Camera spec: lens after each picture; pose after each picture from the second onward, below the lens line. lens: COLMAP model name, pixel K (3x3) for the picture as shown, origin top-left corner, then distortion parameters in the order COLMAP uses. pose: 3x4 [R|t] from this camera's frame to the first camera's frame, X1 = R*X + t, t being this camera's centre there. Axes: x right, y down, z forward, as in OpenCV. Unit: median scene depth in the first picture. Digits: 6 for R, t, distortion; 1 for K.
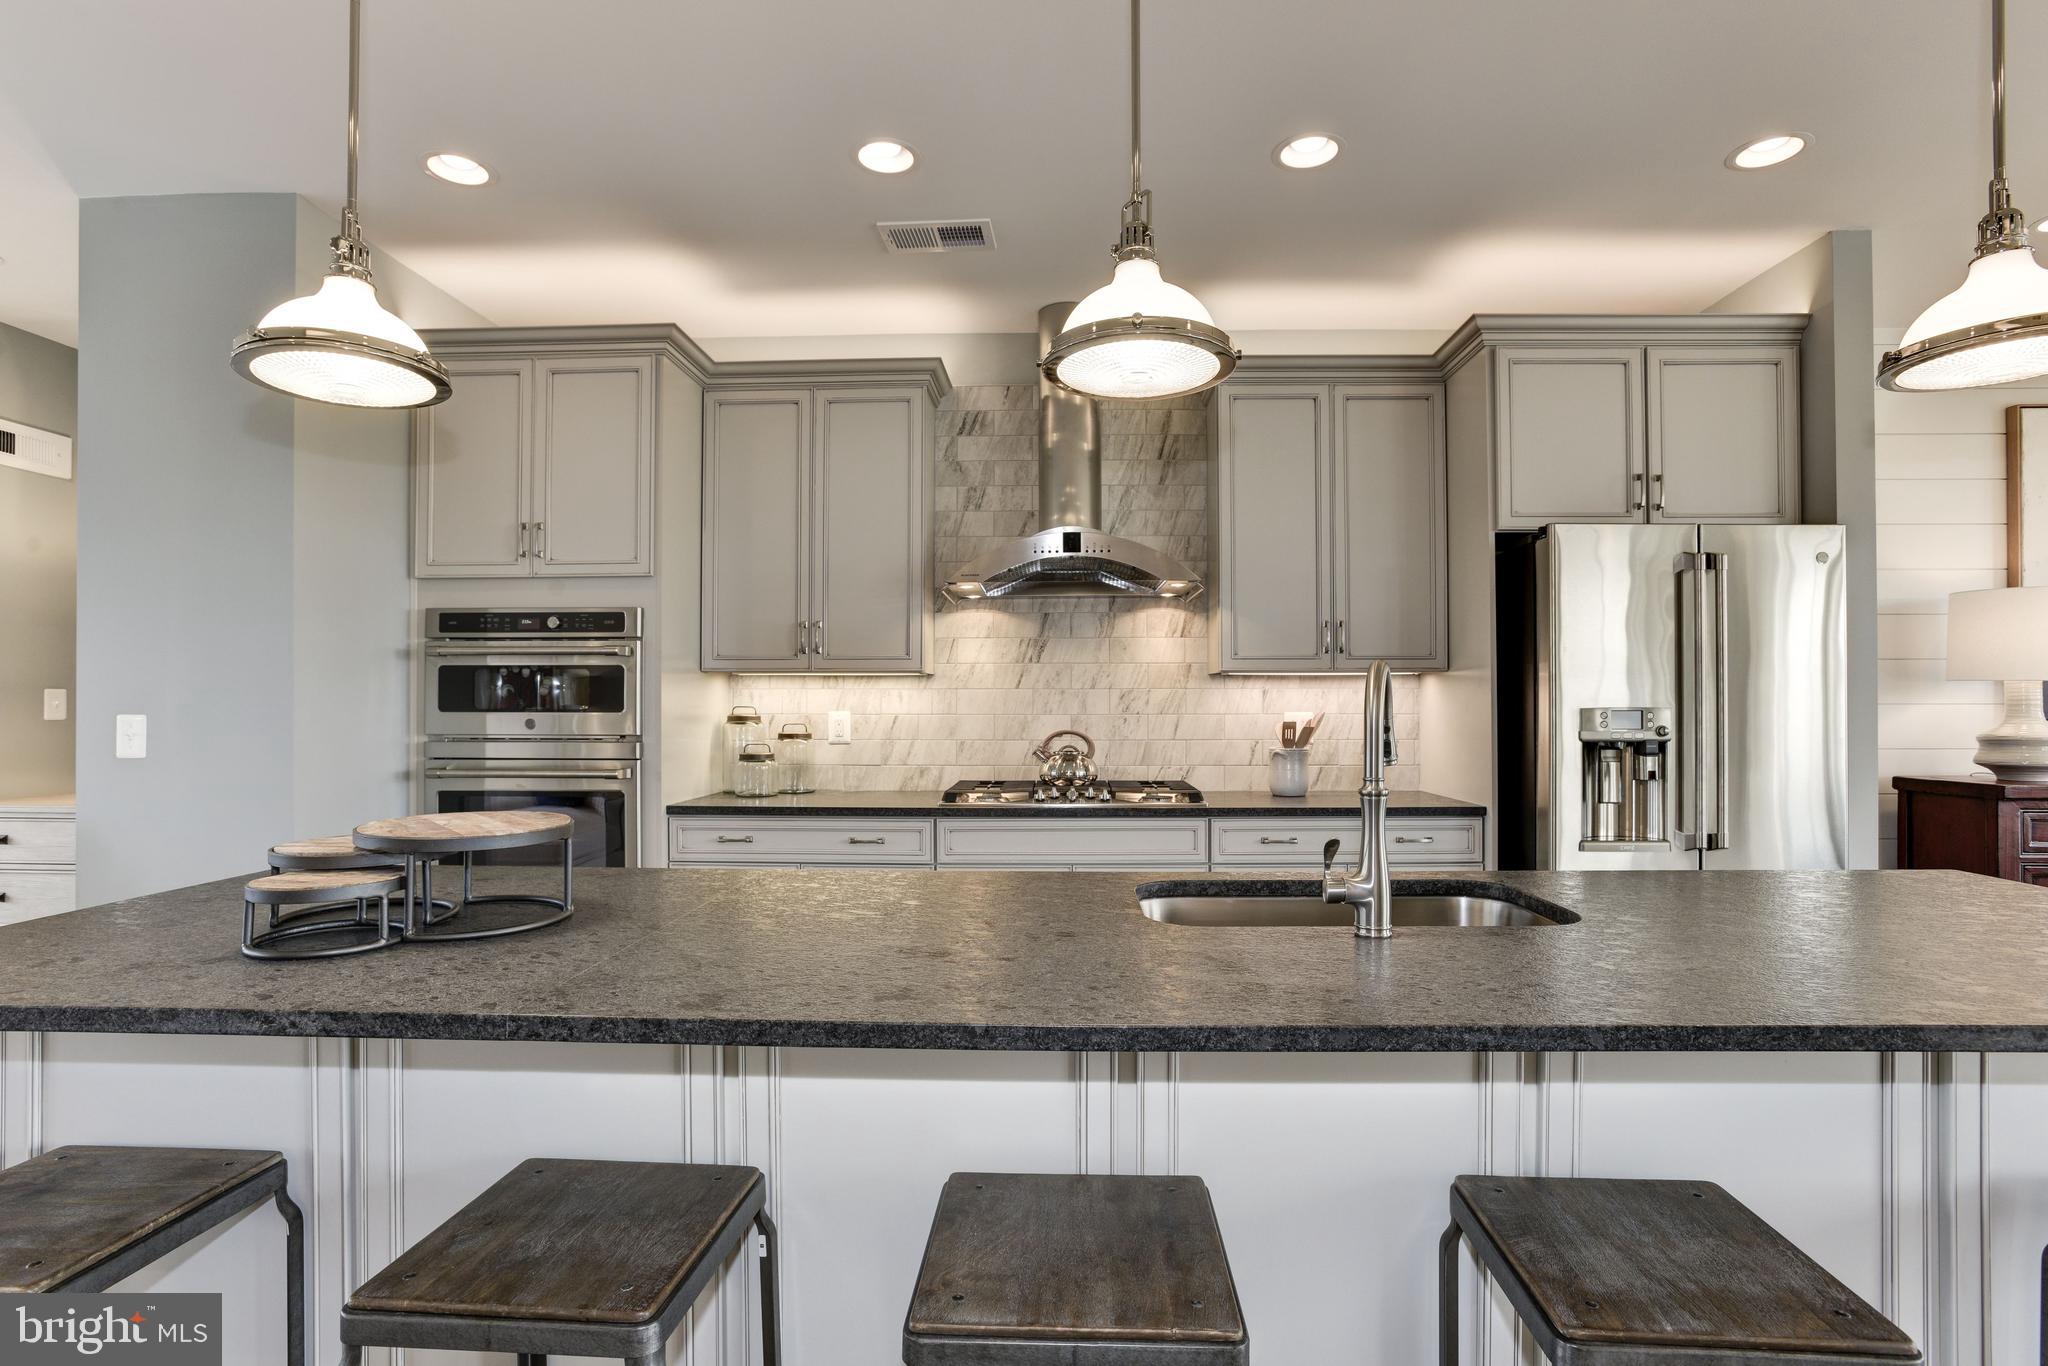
lens RADIAL K [[988.3, 0, 1015.4], [0, 988.3, 700.4], [0, 0, 1]] dist [-0.050623, 0.021948]
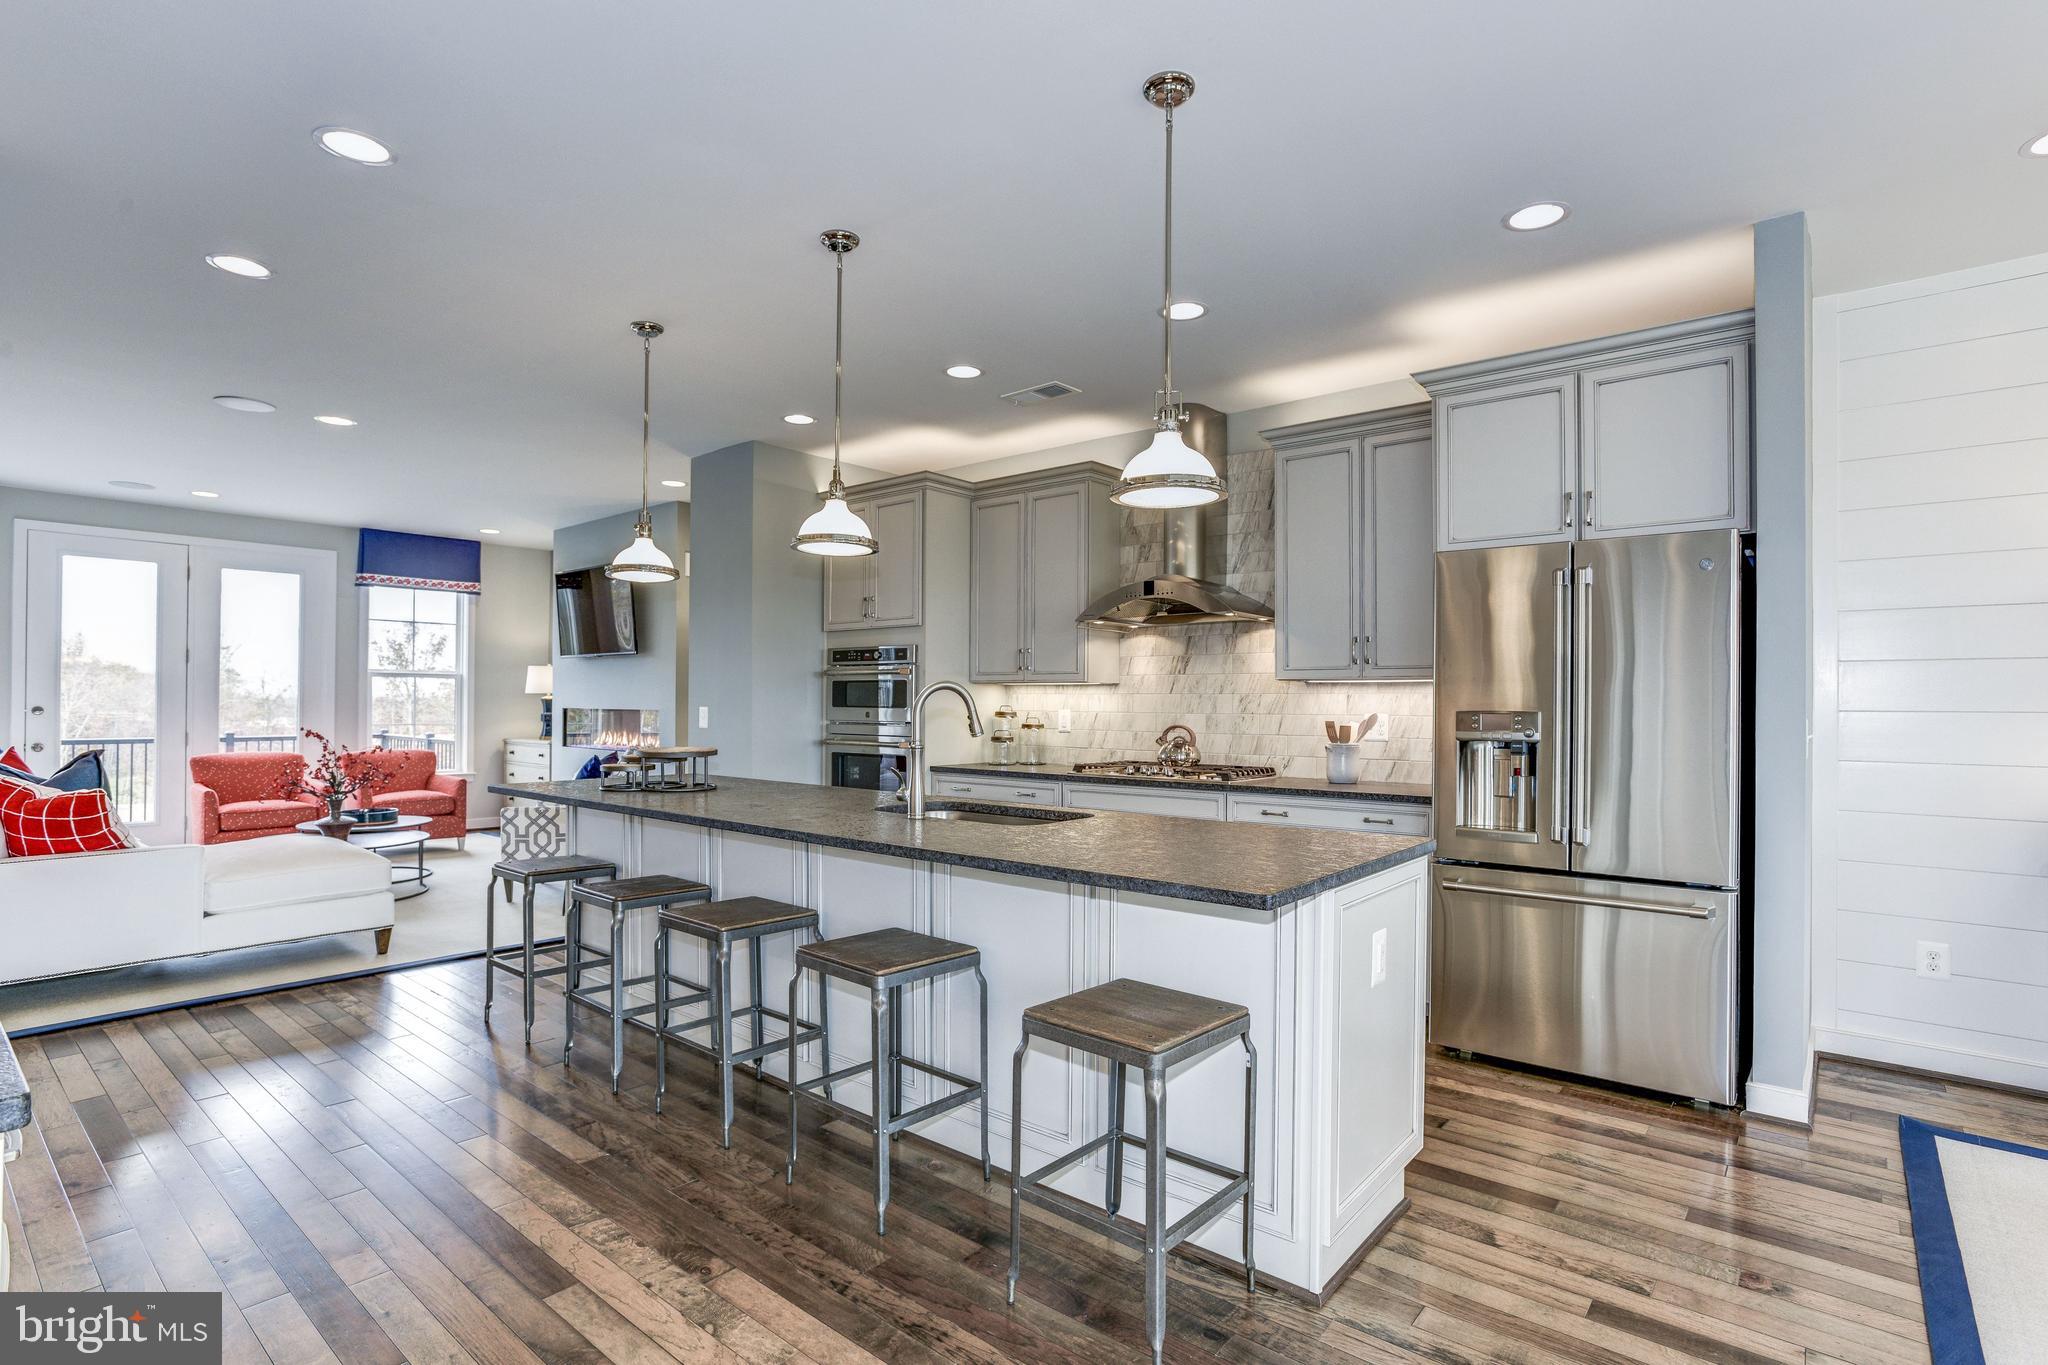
lens RADIAL K [[988.3, 0, 1015.4], [0, 988.3, 699.9], [0, 0, 1]] dist [-0.050623, 0.021948]
pose [[0.789252, 0.003214, -0.614061, 0.684976], [-0.005408, 0.999984, -0.001717, -0.000065], [0.614046, 0.004675, 0.789257, -0.183153]]
